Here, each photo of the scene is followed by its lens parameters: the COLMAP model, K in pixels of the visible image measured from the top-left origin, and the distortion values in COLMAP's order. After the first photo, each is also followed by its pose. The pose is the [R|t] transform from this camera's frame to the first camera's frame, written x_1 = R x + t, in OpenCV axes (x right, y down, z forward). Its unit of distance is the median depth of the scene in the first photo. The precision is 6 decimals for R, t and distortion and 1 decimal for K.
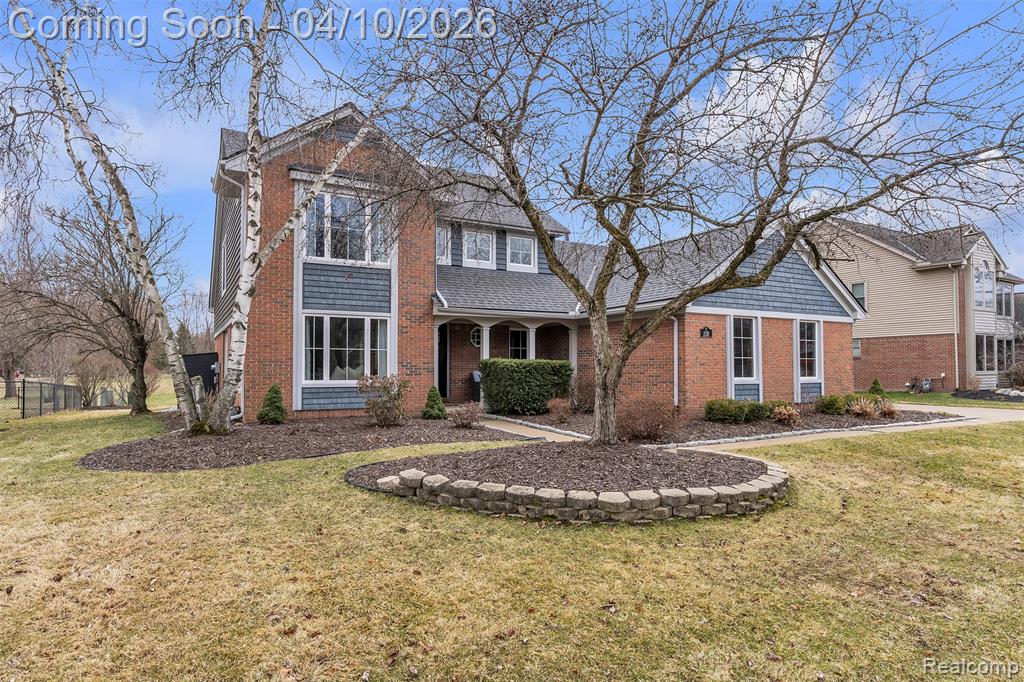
lens RADIAL K [[575.9, 0, 508.5], [0, 575.9, 357.2], [0, 0, 1]] dist [-0.003761, -0.000397]
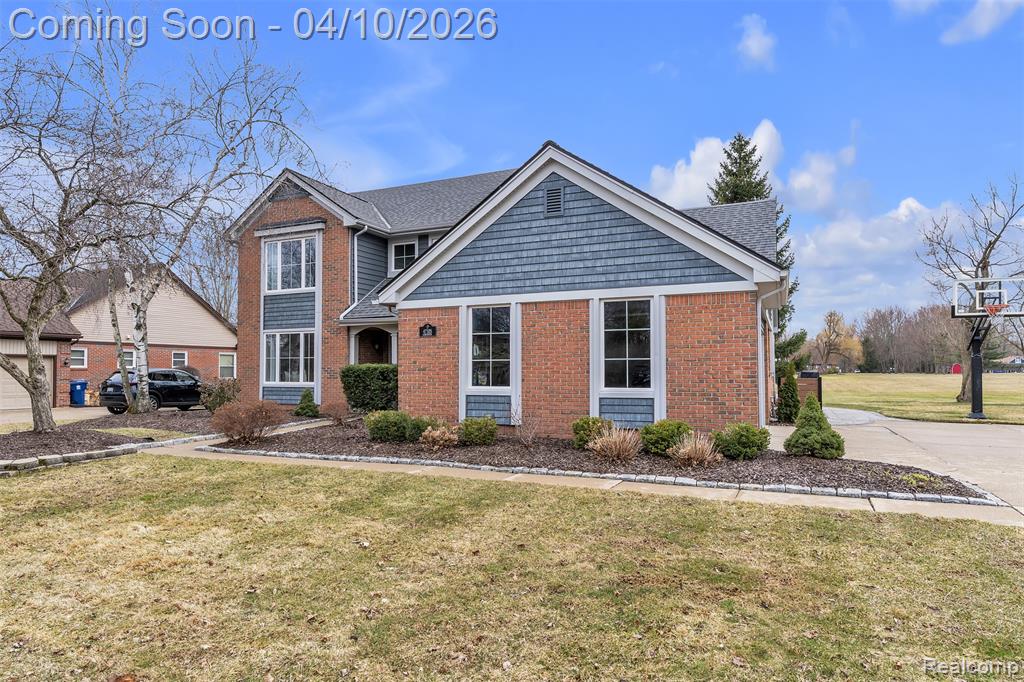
lens RADIAL K [[619.0, 0, 514.4], [0, 619.0, 353.0], [0, 0, 1]] dist [-0.015842, 0.000044]
pose [[0.593364, -0.022314, -0.804625, 1.110701], [0.018703, 0.999728, -0.013933, 0.003562], [0.804717, -0.006782, 0.593619, 0.565841]]
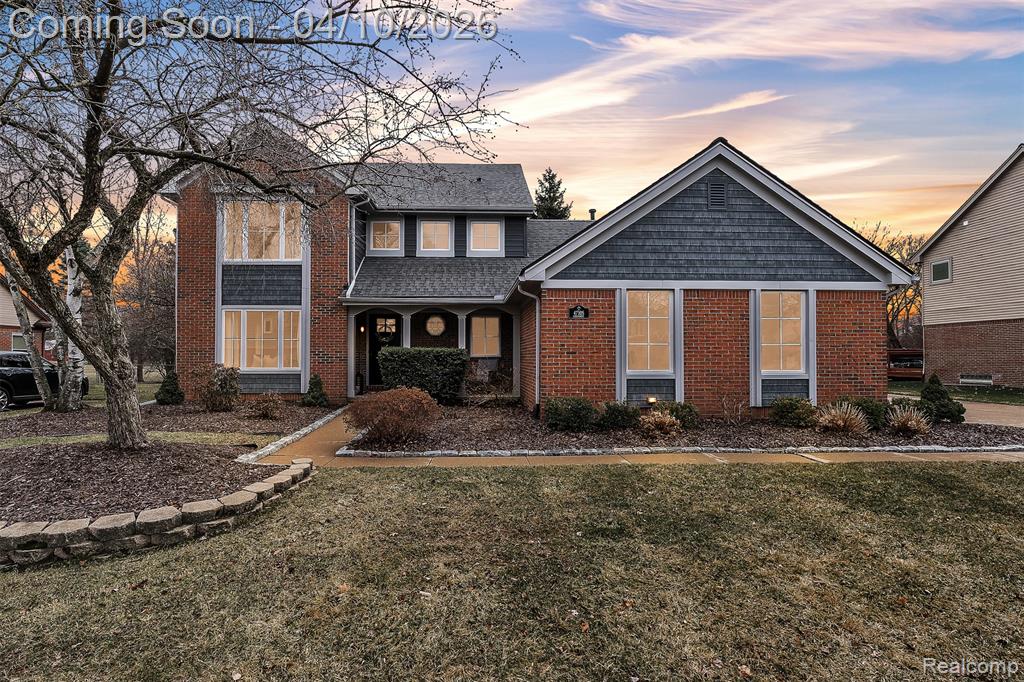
lens RADIAL K [[519.8, 0, 490.6], [0, 519.8, 349.6], [0, 0, 1]] dist [-0.014806, 0.000154]
pose [[0.887737, -0.004249, -0.460332, 0.554961], [0.006270, 0.999976, 0.002861, 0.005012], [0.460309, -0.005427, 0.887742, 0.307646]]
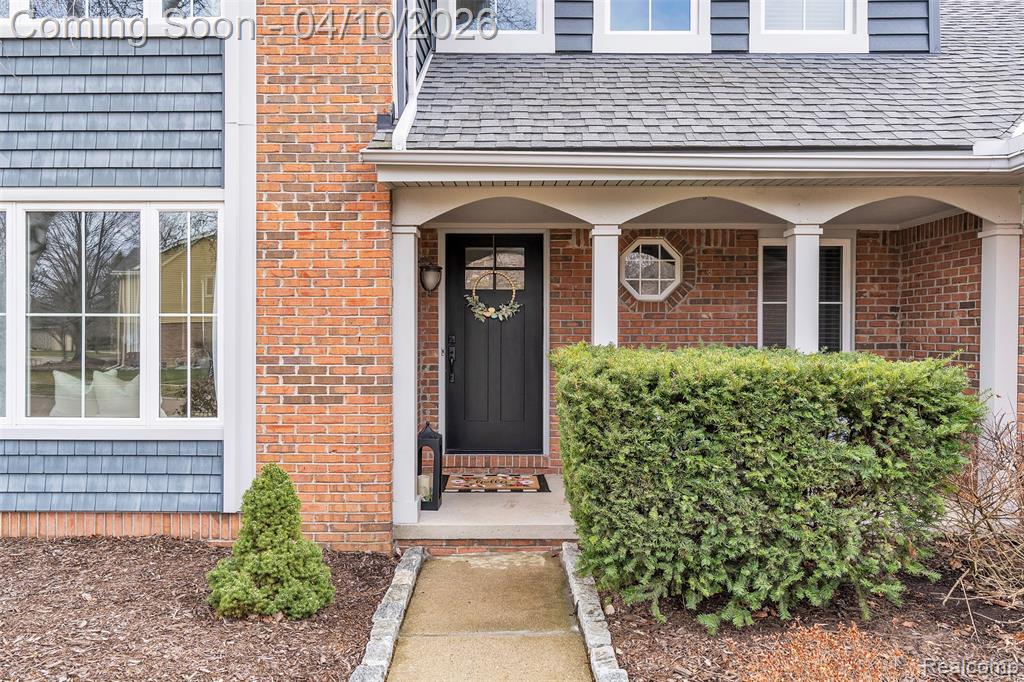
lens RADIAL K [[726.0, 0, 512.0], [0, 726.0, 341.0], [0, 0, 1]] dist [-0.004567, -0.000762]
pose [[0.869202, 0.009202, -0.494372, 0.102385], [0.005636, 0.999578, 0.028514, -0.009497], [0.494425, -0.027571, 0.868783, 0.759062]]
